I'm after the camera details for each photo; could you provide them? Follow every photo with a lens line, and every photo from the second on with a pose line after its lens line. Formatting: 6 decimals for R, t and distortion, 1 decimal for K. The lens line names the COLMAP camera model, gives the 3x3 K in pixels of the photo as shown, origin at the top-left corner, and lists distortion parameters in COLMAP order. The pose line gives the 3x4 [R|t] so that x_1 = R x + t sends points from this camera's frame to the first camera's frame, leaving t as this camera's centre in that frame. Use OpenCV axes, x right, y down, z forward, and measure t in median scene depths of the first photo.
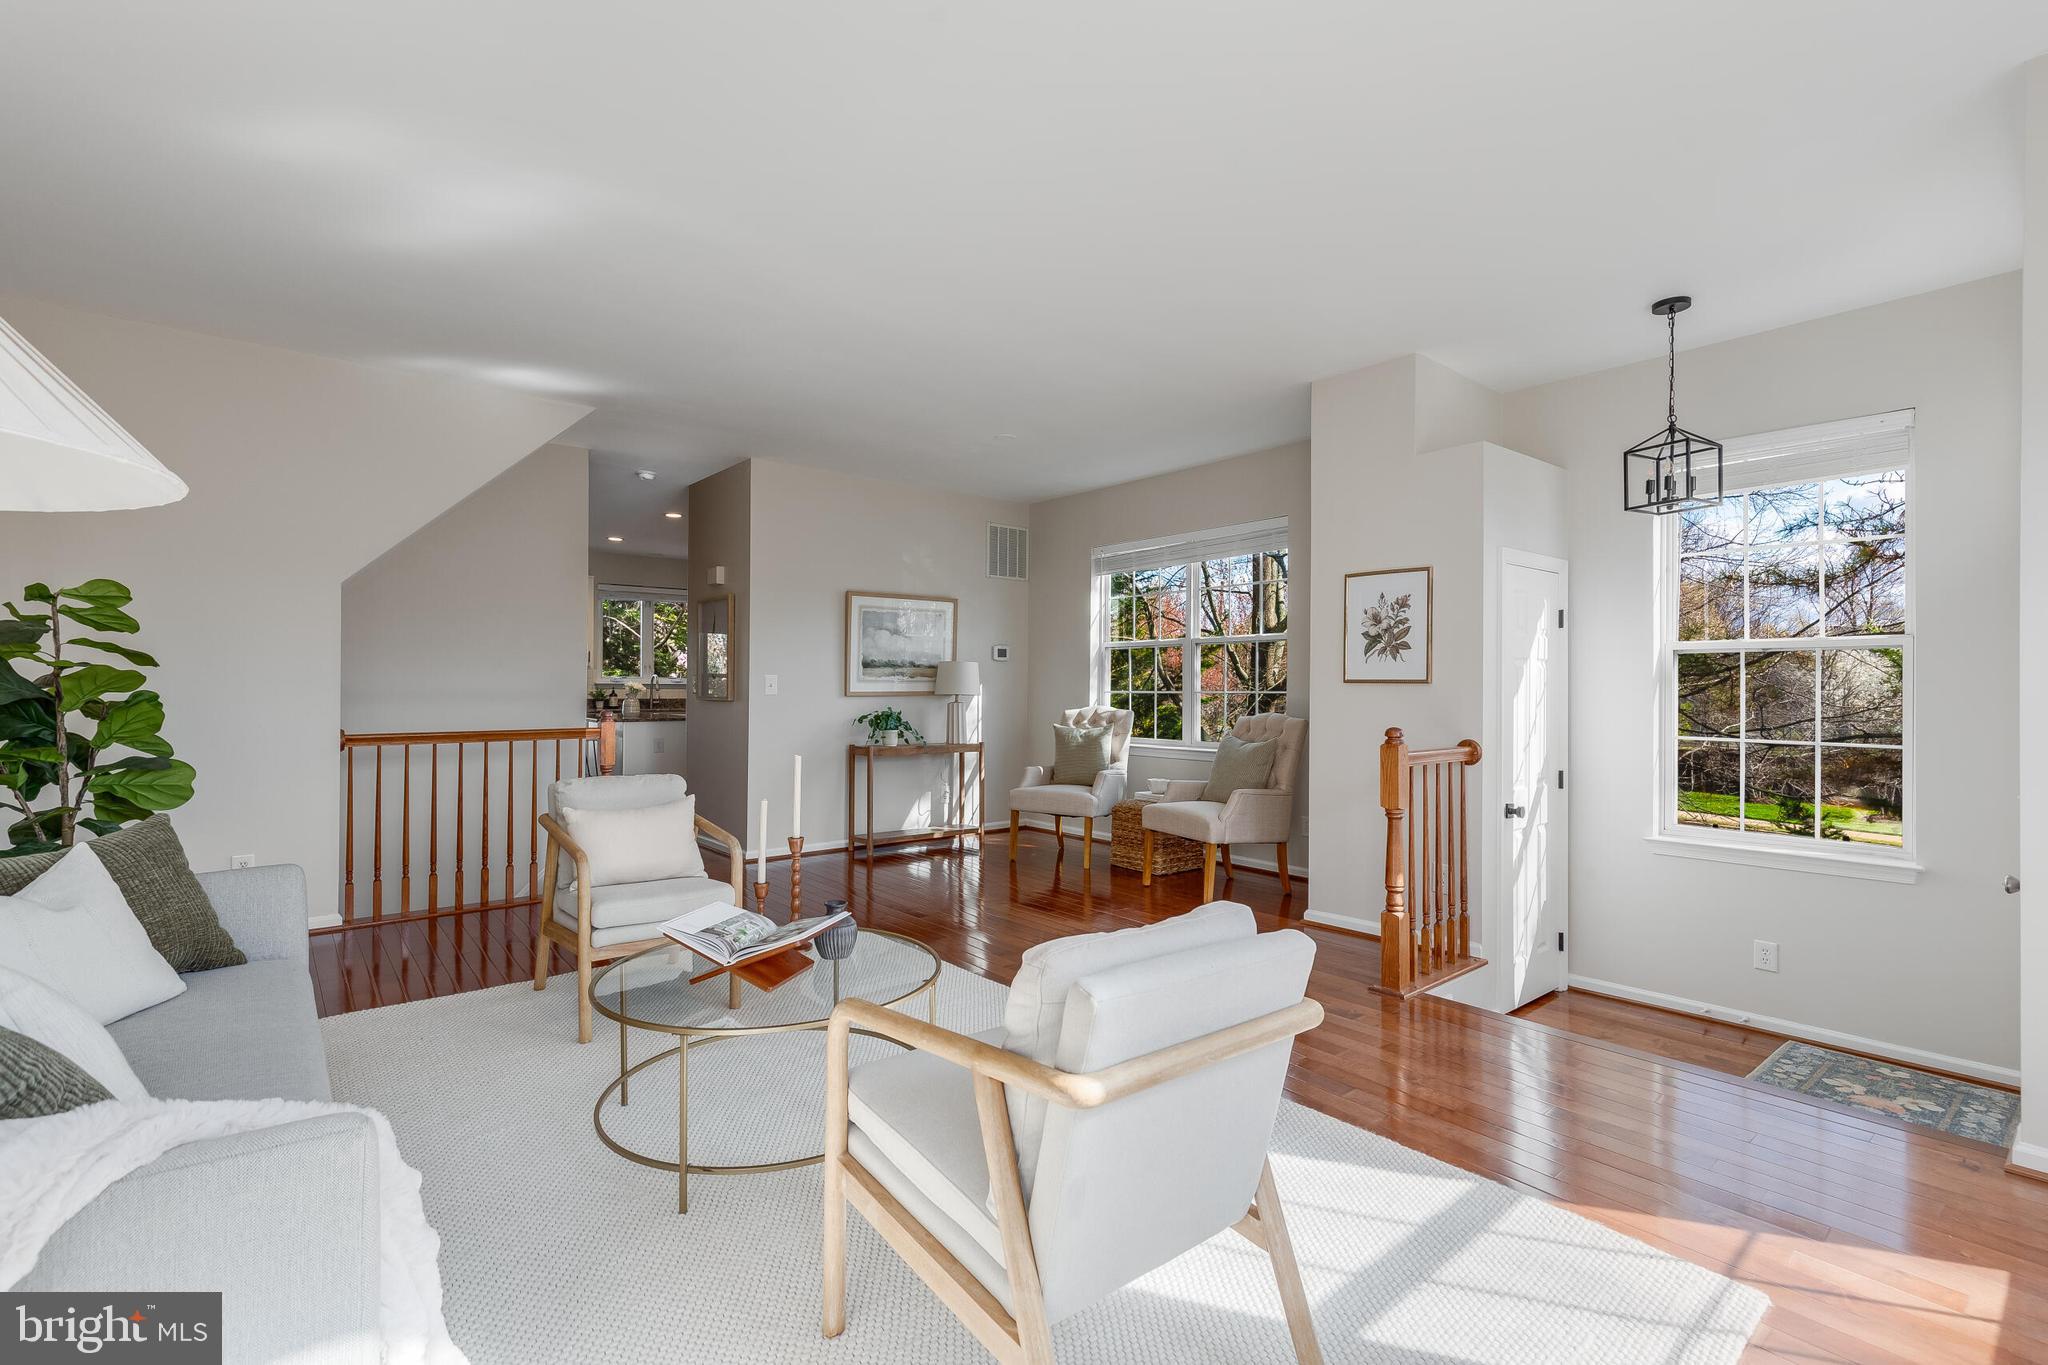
lens RADIAL K [[918.2, 0, 1024.0], [0, 918.2, 682.5], [0, 0, 1]] dist [0.002297, -0.000351]
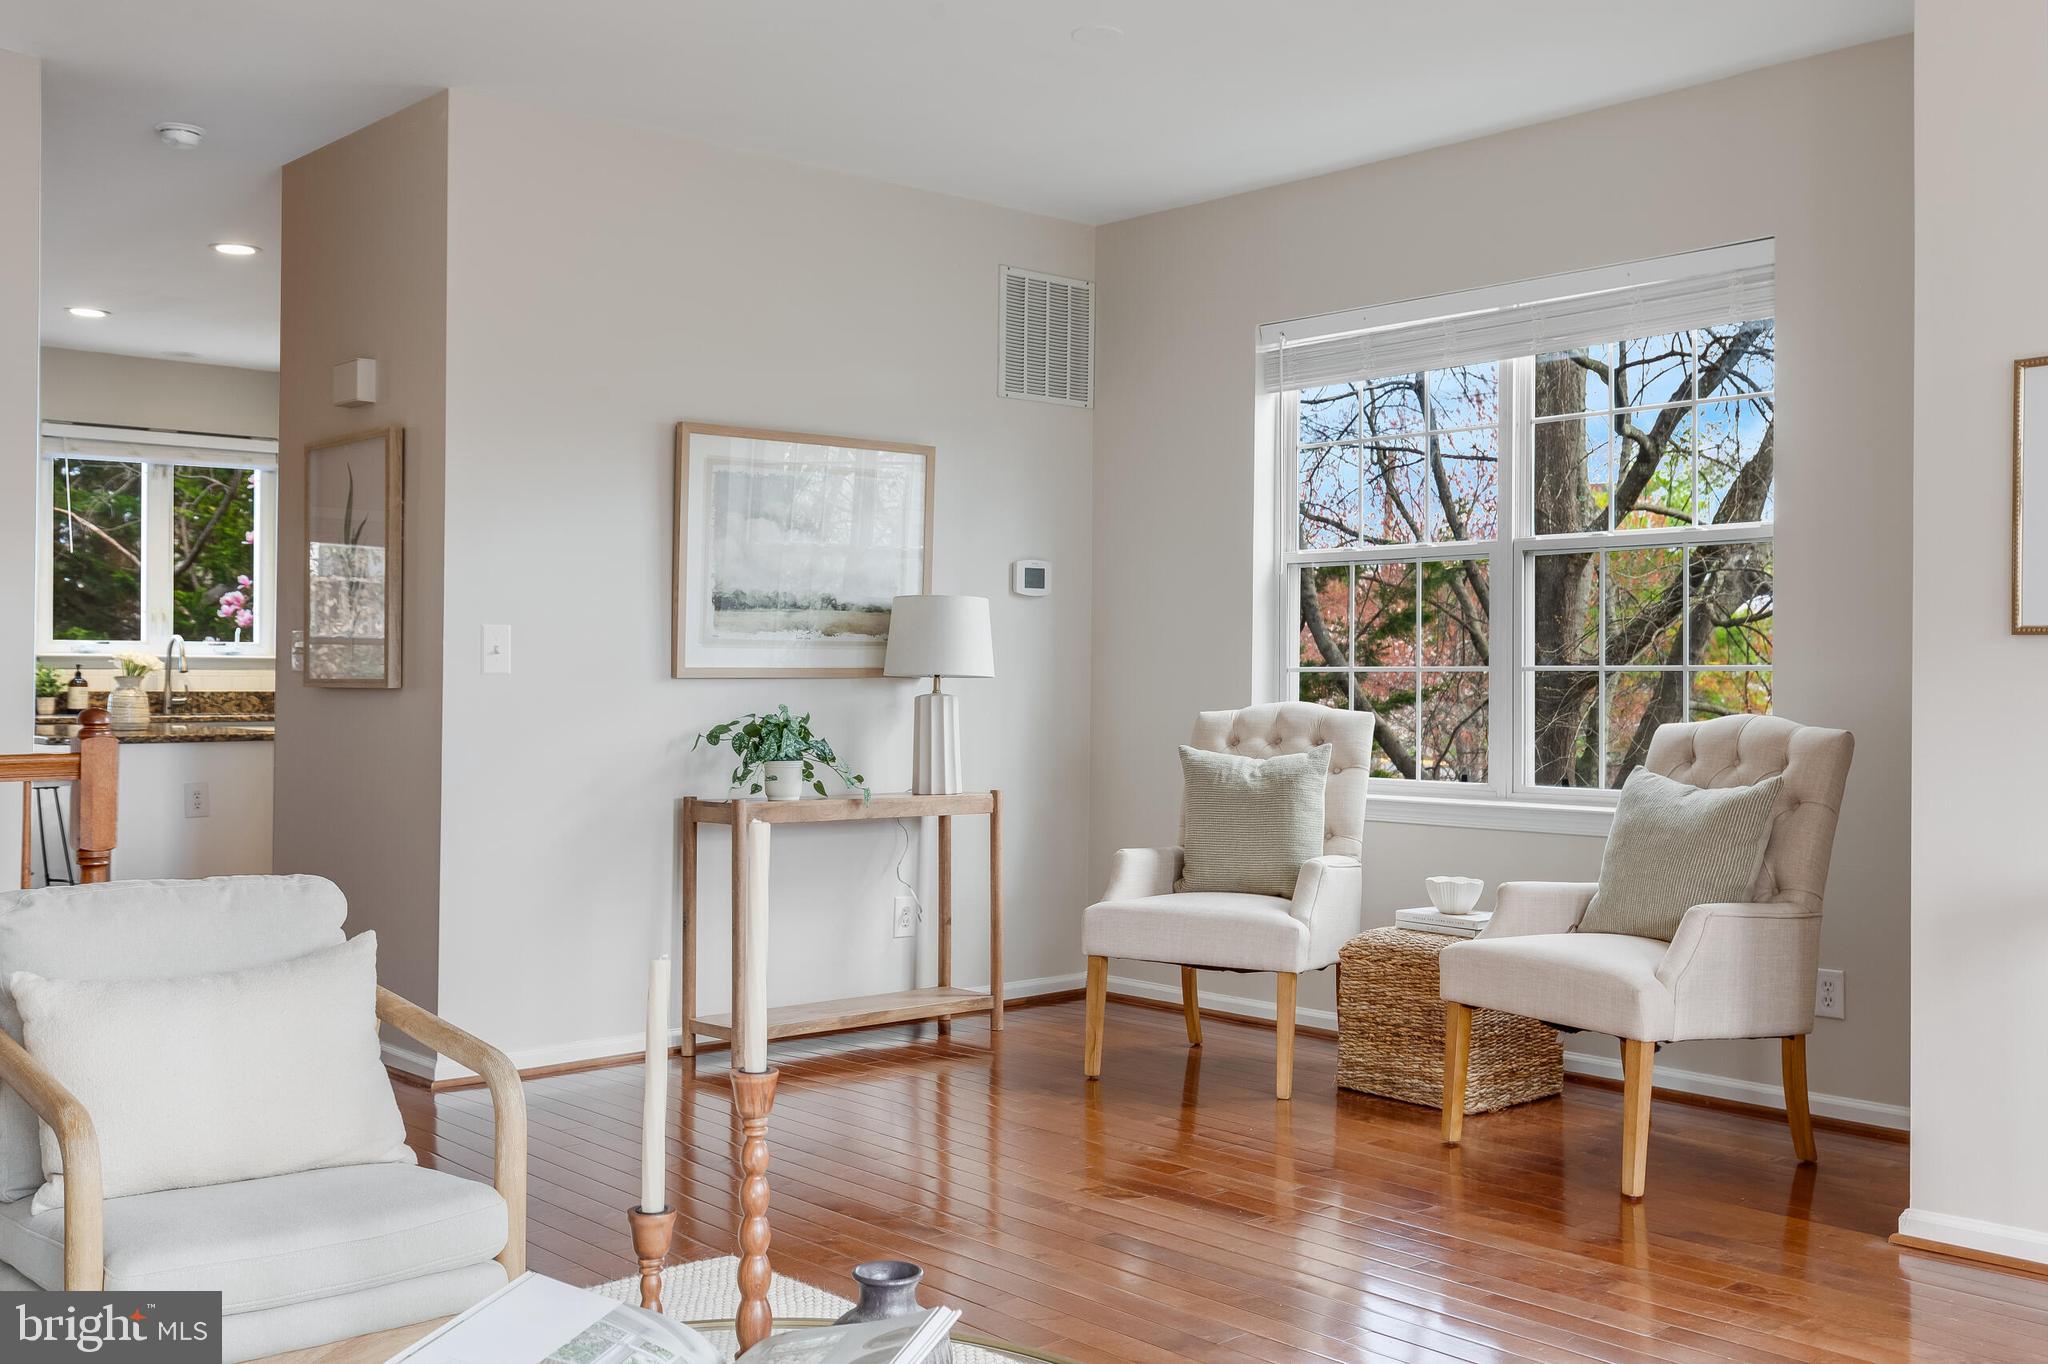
lens RADIAL K [[1957.0, 0, 1024.0], [0, 1957.0, 682.0], [0, 0, 1]] dist [0.003747, -0.001708]
pose [[0.999229, 0.000504, 0.039249, -0.072223], [-0.000842, 0.999963, 0.008603, 0.008666], [-0.039243, -0.008630, 0.999192, 0.118717]]
